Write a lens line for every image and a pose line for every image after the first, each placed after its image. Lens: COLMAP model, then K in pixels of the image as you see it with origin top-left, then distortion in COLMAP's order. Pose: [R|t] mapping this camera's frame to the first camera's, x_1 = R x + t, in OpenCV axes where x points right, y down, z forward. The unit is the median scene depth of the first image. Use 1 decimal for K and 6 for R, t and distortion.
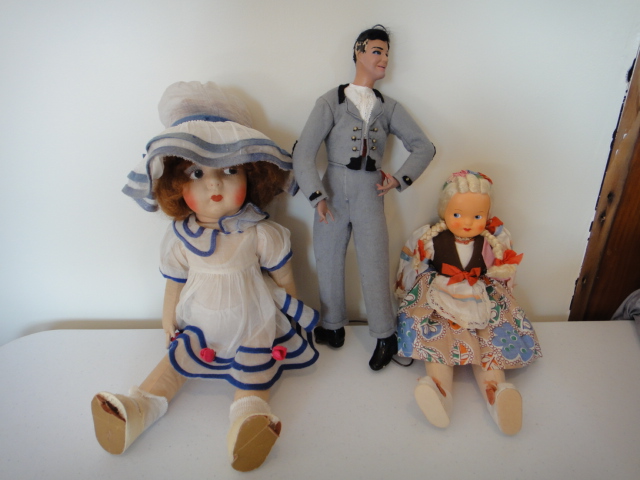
lens RADIAL K [[489.1, 0, 320.0], [0, 489.1, 240.0], [0, 0, 1]] dist [-0.001389, -0.000637]
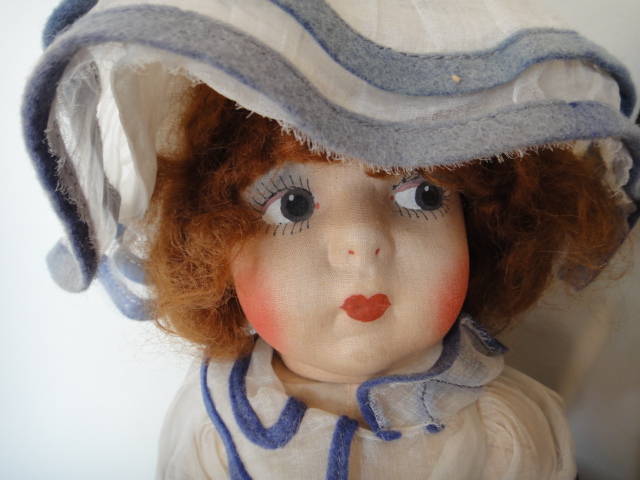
lens RADIAL K [[488.2, 0, 320.5], [0, 488.2, 217.1], [0, 0, 1]] dist [0.006597, -0.000119]
pose [[0.987301, 0.029402, -0.156117, -0.181082], [-0.052072, 0.988327, -0.143173, -0.085984], [0.150085, 0.149484, 0.977307, 0.696042]]
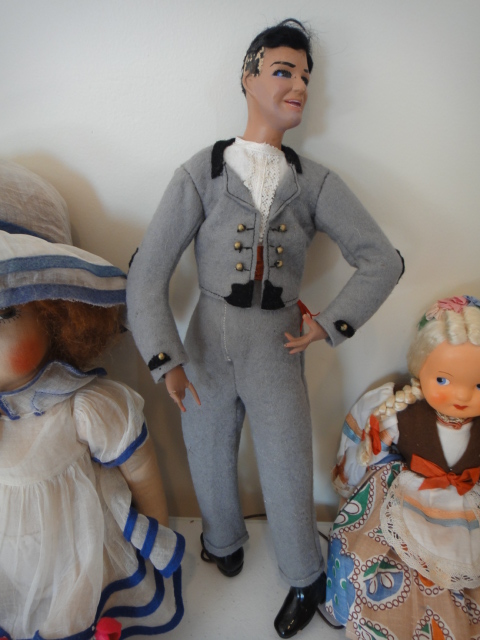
lens RADIAL K [[477.8, 0, 240.0], [0, 477.8, 320.0], [0, 0, 1]] dist [-0.072377, 0.001659]
pose [[0.991057, 0.020361, -0.131879, 0.133779], [-0.012312, 0.998028, 0.061559, -0.156805], [0.132872, -0.059385, 0.989352, 0.489308]]
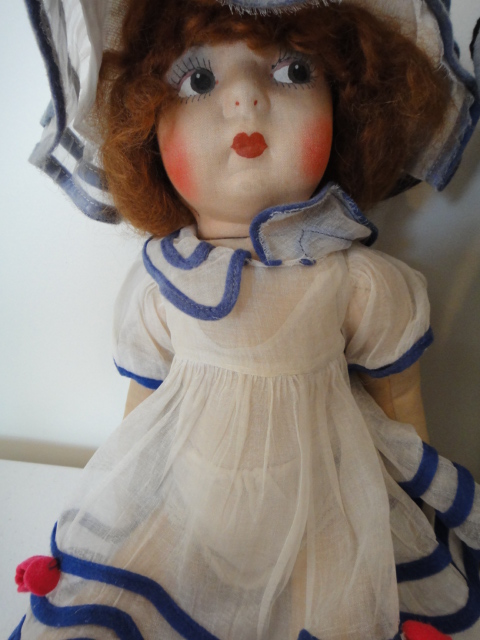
lens RADIAL K [[488.2, 0, 240.0], [0, 488.2, 320.0], [0, 0, 1]] dist [0.006597, -0.000119]
pose [[0.971494, 0.041498, -0.233404, -0.122050], [-0.059411, 0.995759, -0.070245, 0.054384], [0.229499, 0.082109, 0.969839, 0.624792]]
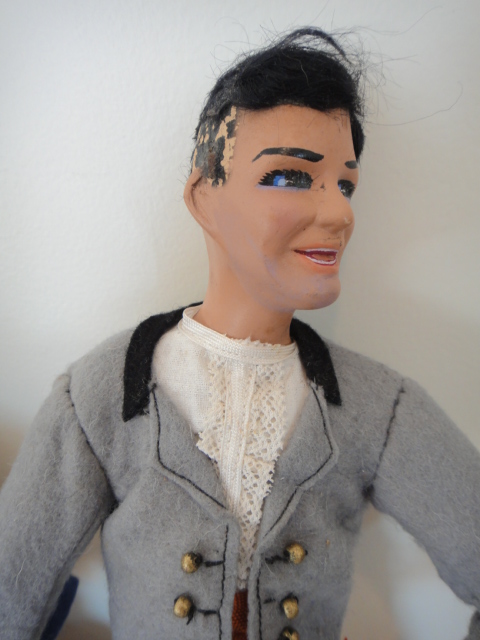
lens RADIAL K [[489.1, 0, 240.0], [0, 489.1, 320.0], [0, 0, 1]] dist [-0.001389, -0.000637]
pose [[0.985160, -0.005250, -0.171560, 0.123152], [0.004890, 0.999985, -0.002525, -0.313983], [0.171571, 0.001649, 0.985170, 0.777765]]
